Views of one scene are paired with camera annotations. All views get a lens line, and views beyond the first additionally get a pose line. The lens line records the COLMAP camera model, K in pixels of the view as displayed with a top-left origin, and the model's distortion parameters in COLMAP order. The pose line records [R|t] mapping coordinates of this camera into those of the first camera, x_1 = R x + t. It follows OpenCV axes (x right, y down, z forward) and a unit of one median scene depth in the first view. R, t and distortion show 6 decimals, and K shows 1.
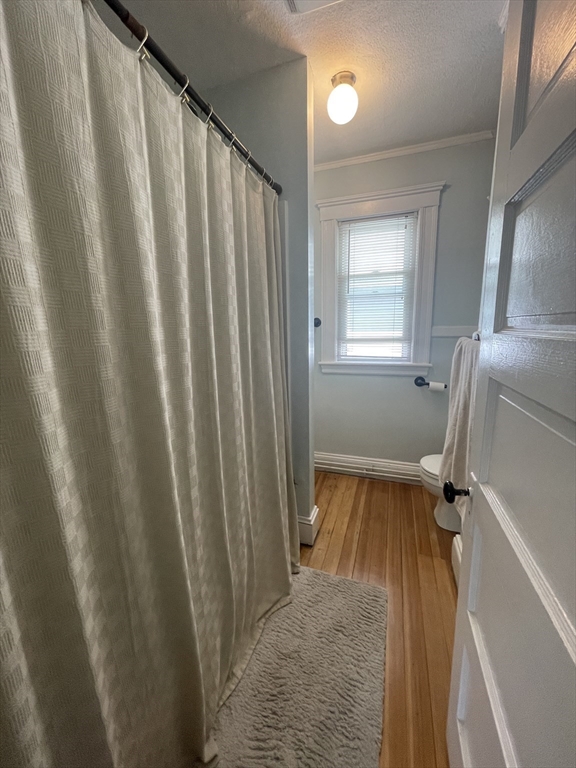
lens RADIAL K [[307.9, 0, 287.2], [0, 307.9, 382.6], [0, 0, 1]] dist [-0.005374, 0.002057]
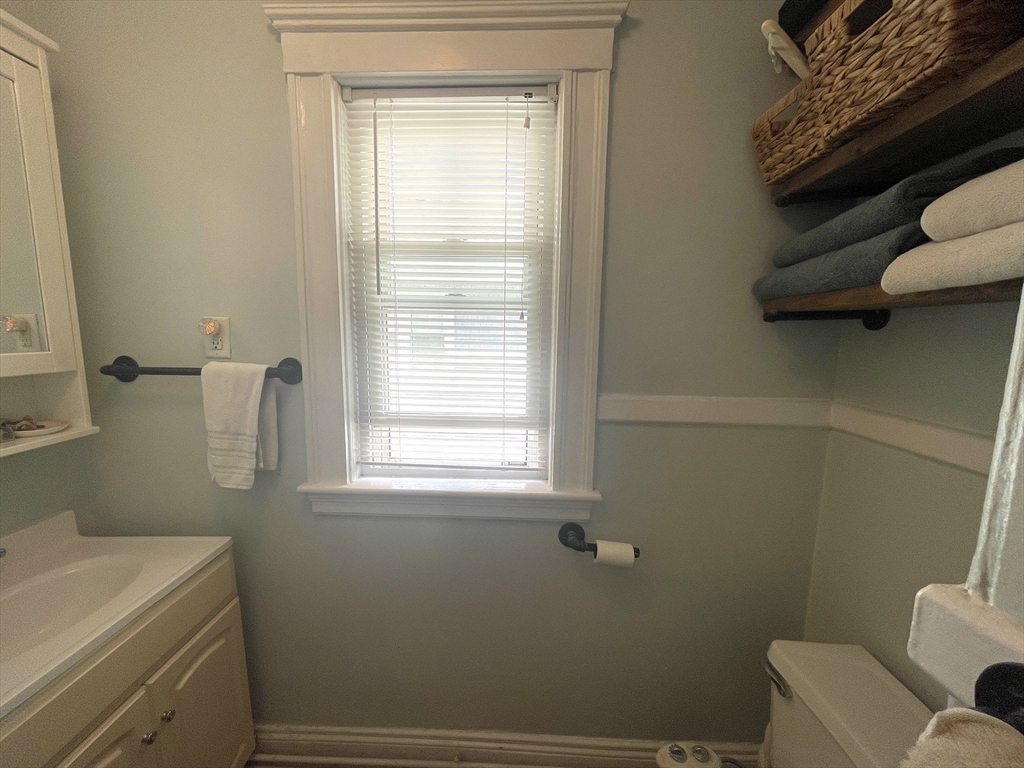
lens RADIAL K [[410.5, 0, 507.6], [0, 410.5, 390.0], [0, 0, 1]] dist [-0.005374, 0.002057]
pose [[0.957378, -0.004610, 0.288800, 0.211084], [0.019943, 0.998541, -0.050175, -0.160051], [-0.288147, 0.053796, 0.956074, 0.532590]]
